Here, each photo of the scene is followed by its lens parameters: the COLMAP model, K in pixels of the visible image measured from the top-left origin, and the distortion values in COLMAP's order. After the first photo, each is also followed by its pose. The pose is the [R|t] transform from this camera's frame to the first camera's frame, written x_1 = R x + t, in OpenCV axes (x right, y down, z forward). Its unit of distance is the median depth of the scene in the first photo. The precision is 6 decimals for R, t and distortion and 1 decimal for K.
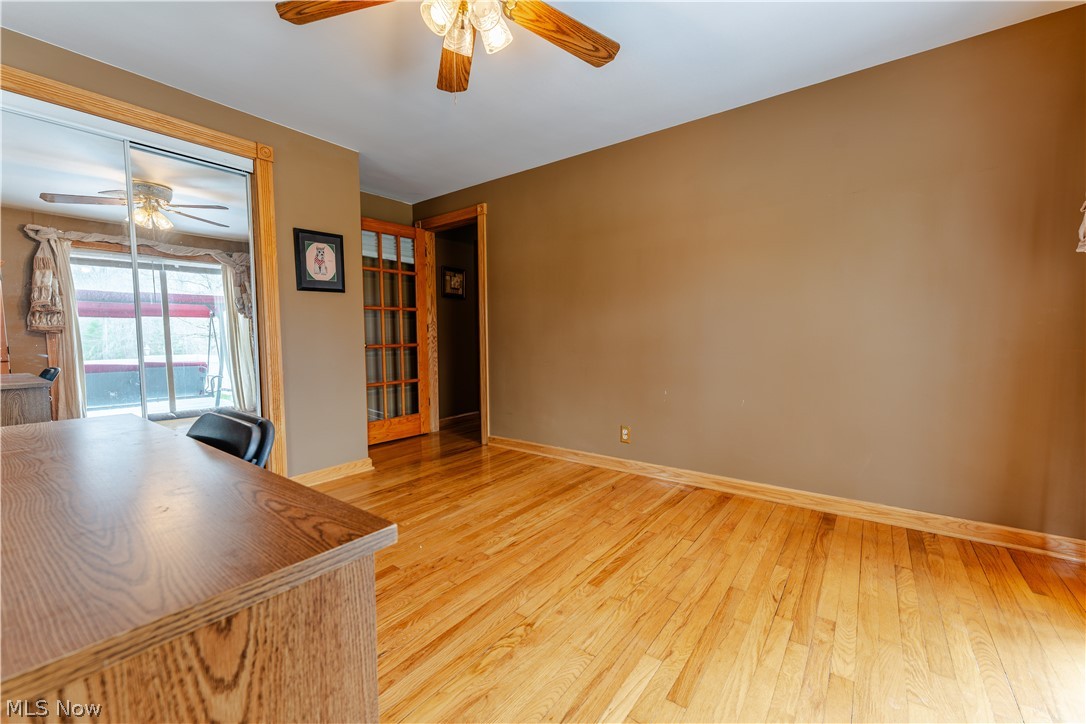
lens RADIAL K [[438.6, 0, 541.4], [0, 438.6, 362.8], [0, 0, 1]] dist [0.000655, -0.000017]
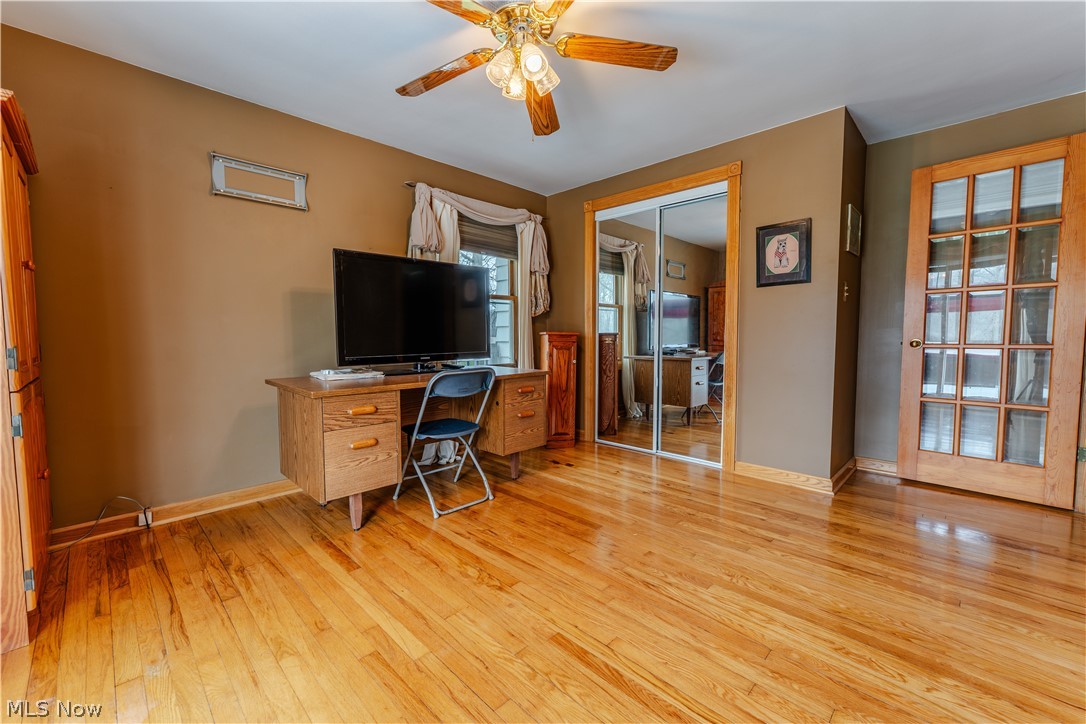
lens RADIAL K [[438.6, 0, 541.4], [0, 438.6, 362.8], [0, 0, 1]] dist [0.000655, -0.000017]
pose [[-0.132117, 0.076043, -0.988313, 0.549656], [-0.056507, 0.994854, 0.084100, -0.046435], [0.989622, 0.066958, -0.127140, 0.638559]]
